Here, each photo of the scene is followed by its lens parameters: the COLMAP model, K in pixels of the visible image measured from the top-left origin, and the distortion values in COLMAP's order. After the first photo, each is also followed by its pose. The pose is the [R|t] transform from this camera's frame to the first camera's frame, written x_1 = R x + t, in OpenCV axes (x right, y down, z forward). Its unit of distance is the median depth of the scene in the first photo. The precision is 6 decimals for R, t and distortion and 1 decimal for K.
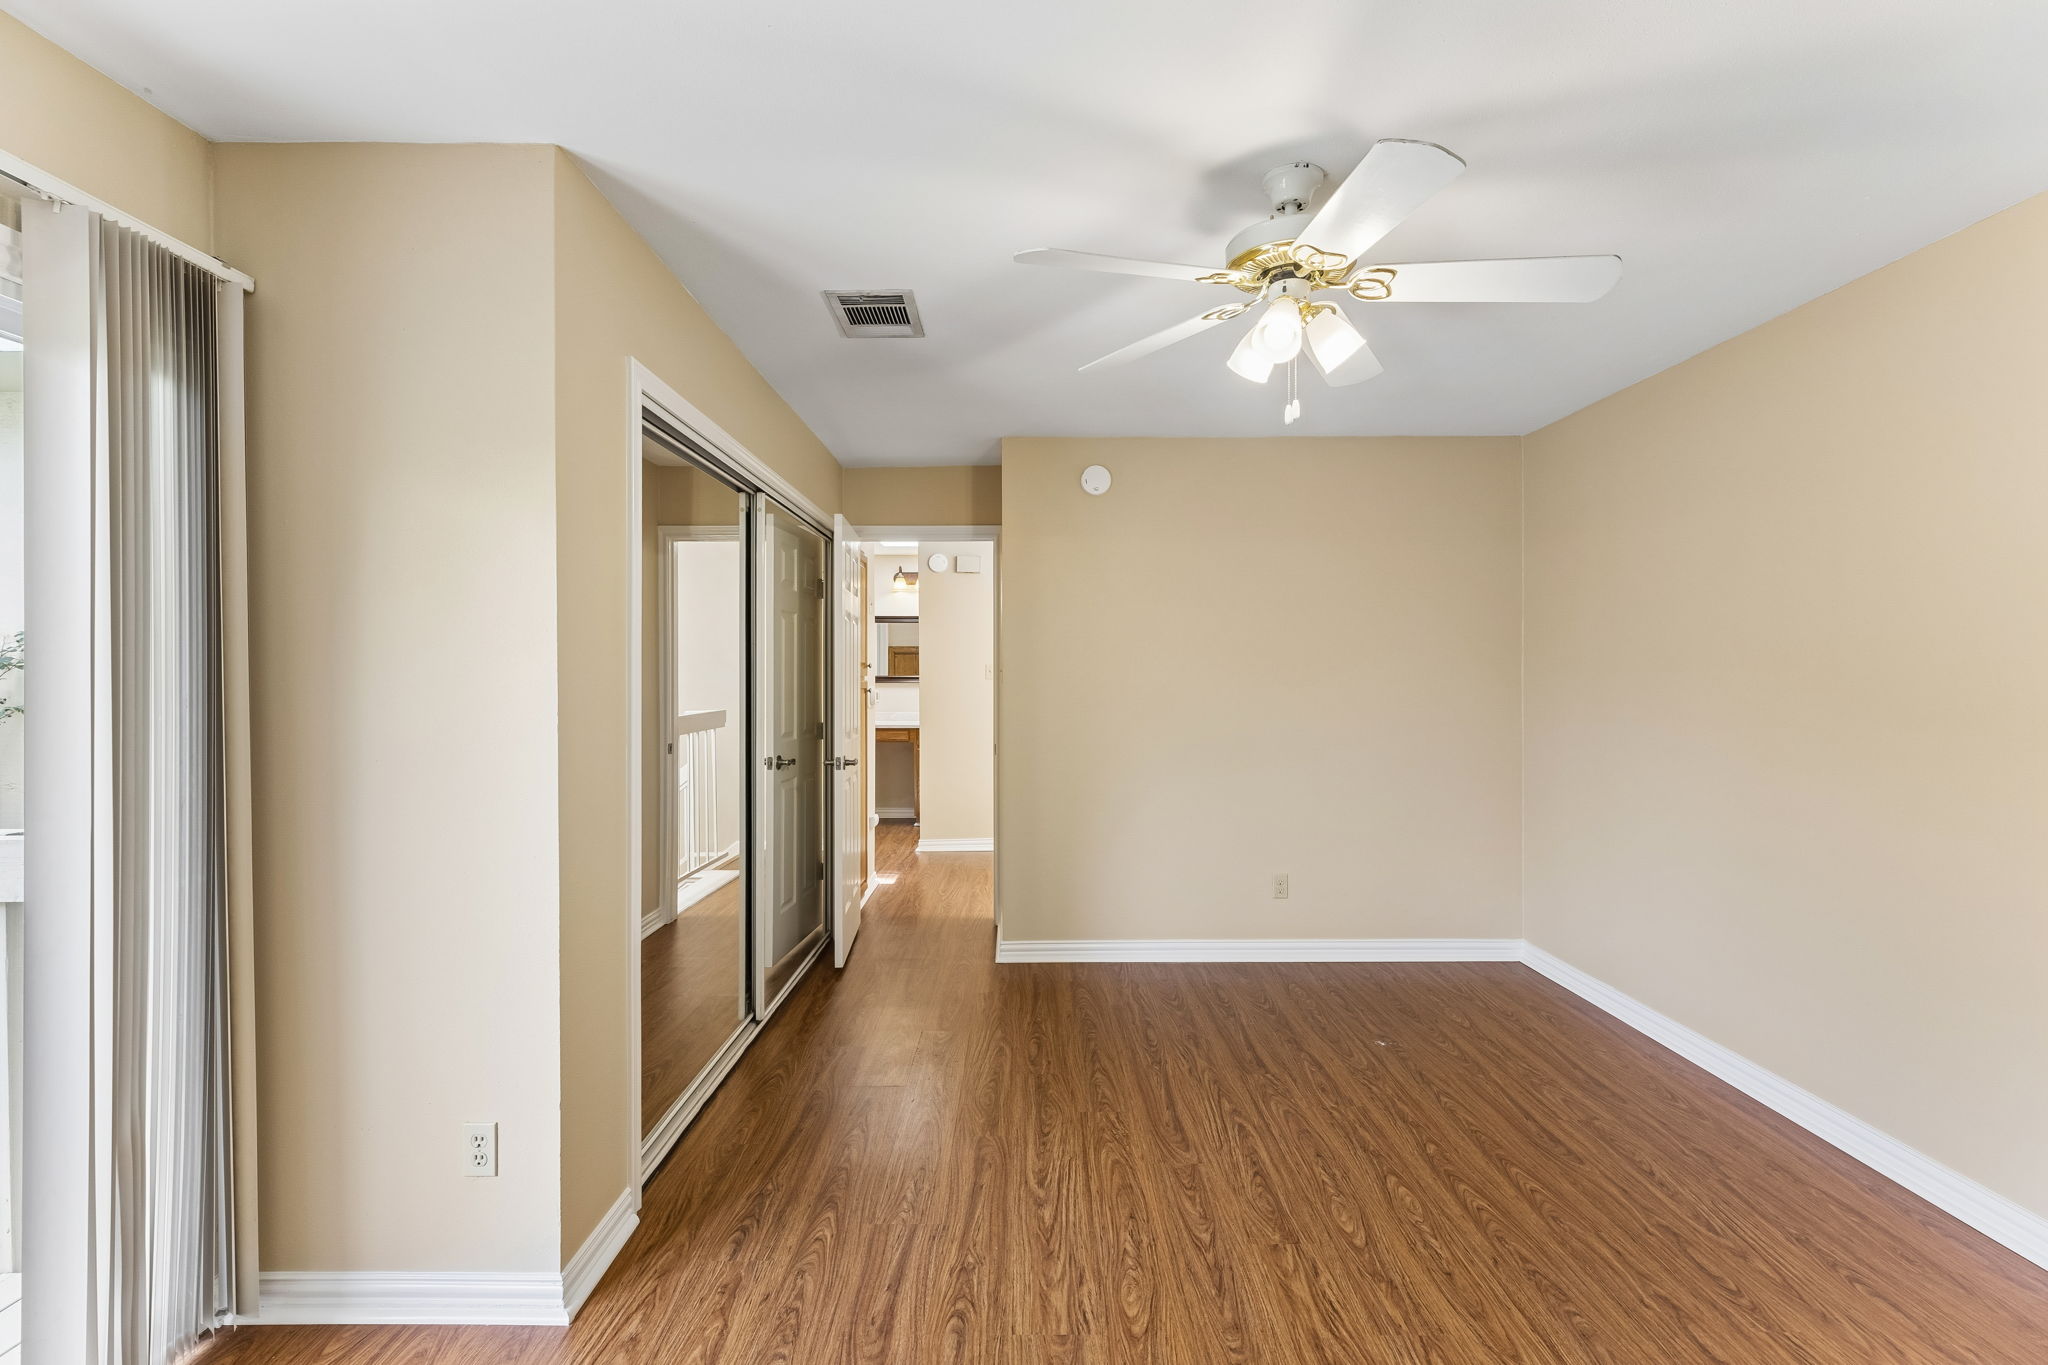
lens RADIAL K [[934.7, 0, 1027.4], [0, 934.7, 677.1], [0, 0, 1]] dist [0.005412, -0.003321]
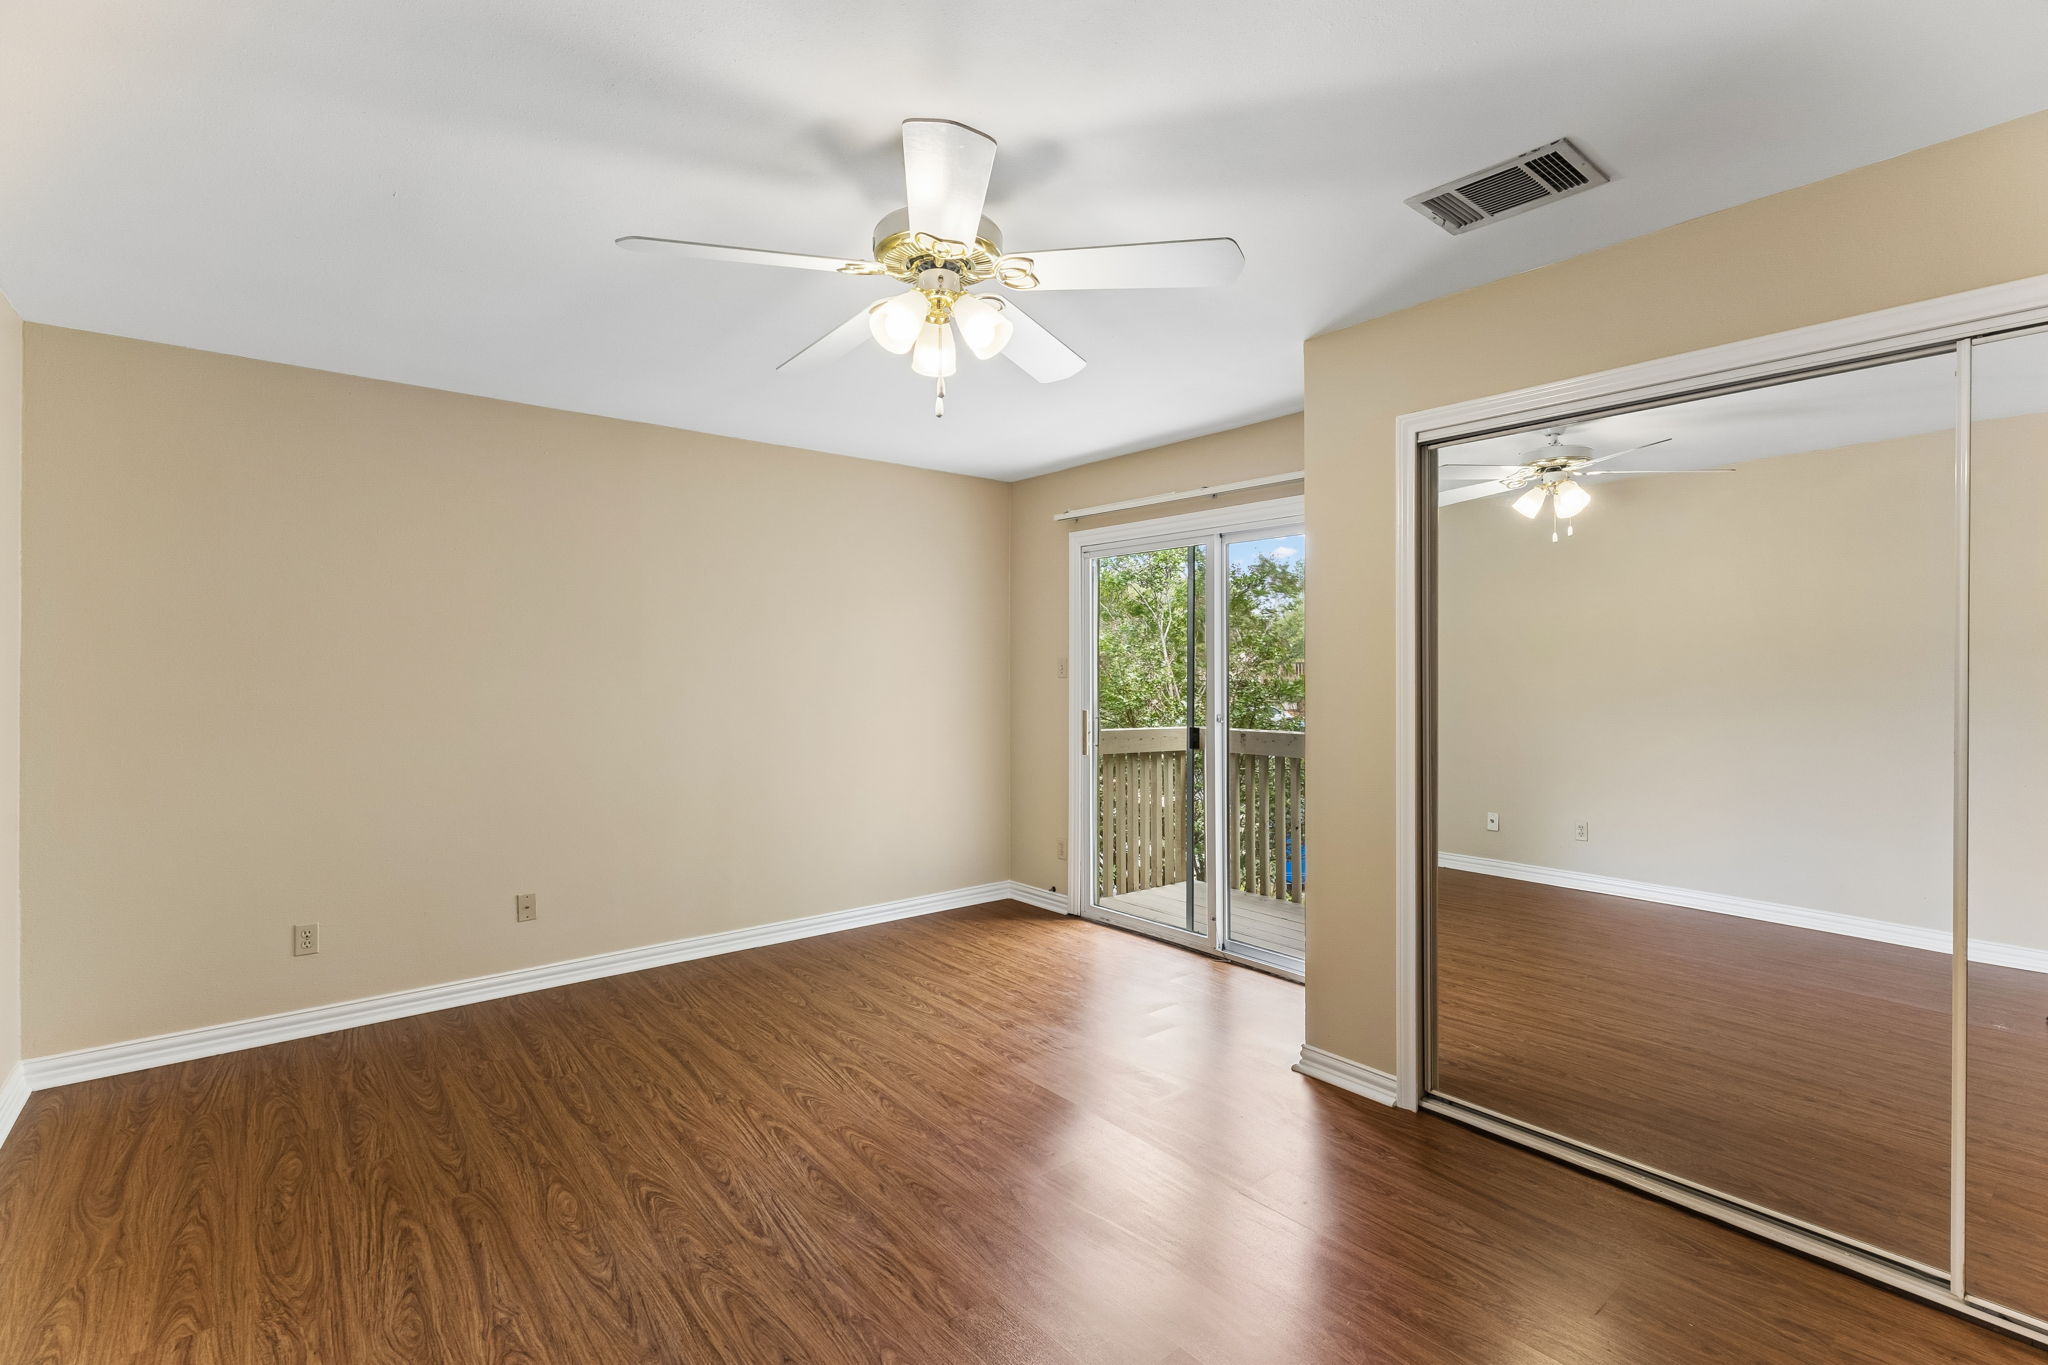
lens RADIAL K [[934.7, 0, 1025.1], [0, 934.7, 670.3], [0, 0, 1]] dist [0.005412, -0.003321]
pose [[-0.774639, 0.000813, -0.632403, 0.749620], [-0.004531, 0.999966, 0.006836, -0.008744], [0.632387, 0.008161, -0.774609, 1.637770]]
